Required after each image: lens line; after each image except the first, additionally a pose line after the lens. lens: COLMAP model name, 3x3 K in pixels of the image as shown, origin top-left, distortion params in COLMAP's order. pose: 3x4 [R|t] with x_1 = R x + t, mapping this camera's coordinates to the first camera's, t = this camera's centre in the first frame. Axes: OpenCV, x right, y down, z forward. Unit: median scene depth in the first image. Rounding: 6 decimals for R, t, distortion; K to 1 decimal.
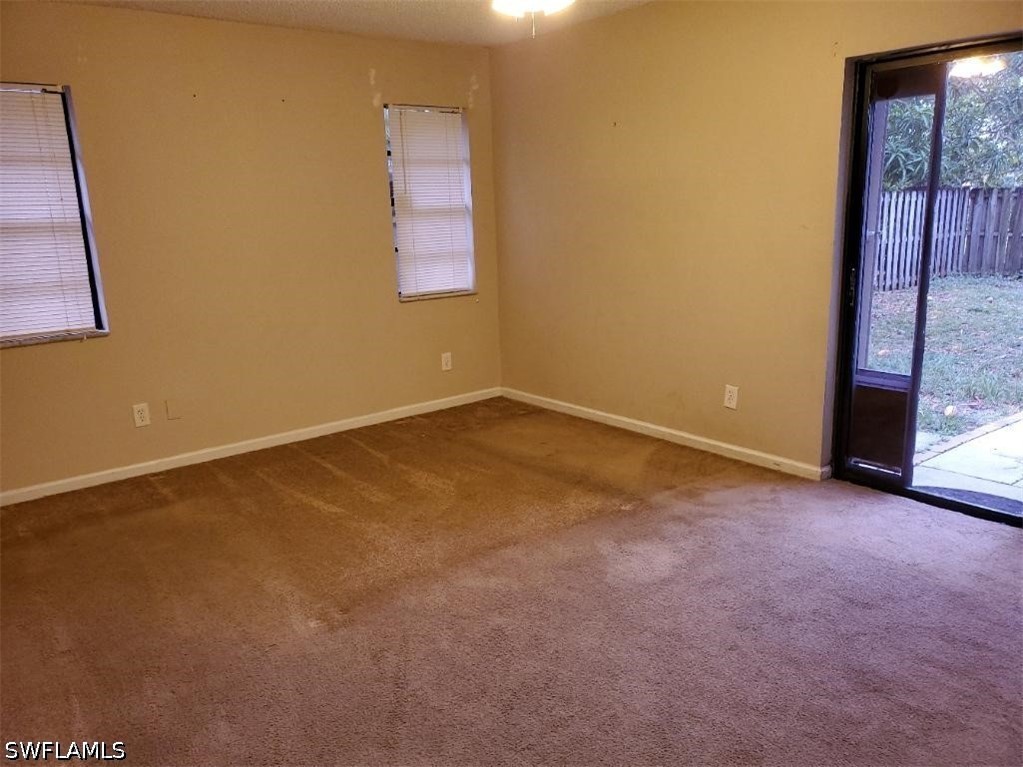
lens RADIAL K [[811.0, 0, 511.8], [0, 811.0, 384.8], [0, 0, 1]] dist [0.003105, -0.003911]
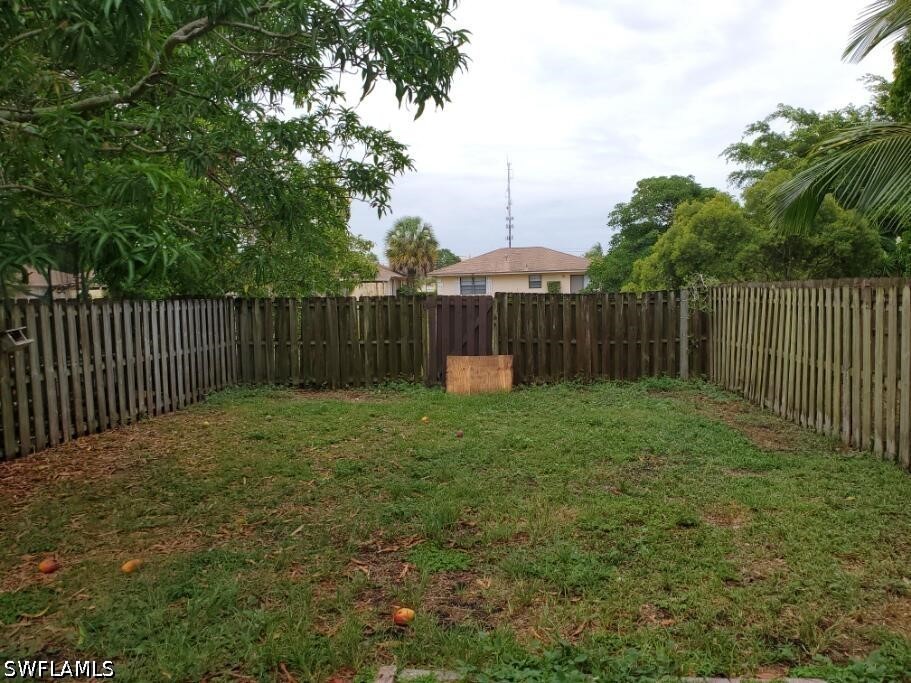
lens RADIAL K [[722.2, 0, 456.1], [0, 722.2, 342.3], [0, 0, 1]] dist [0.003105, -0.003911]
pose [[0.695189, -0.030772, 0.718168, 0.215787], [0.156522, 0.981591, -0.109454, -0.091149], [-0.701579, 0.188500, 0.687208, 0.389234]]
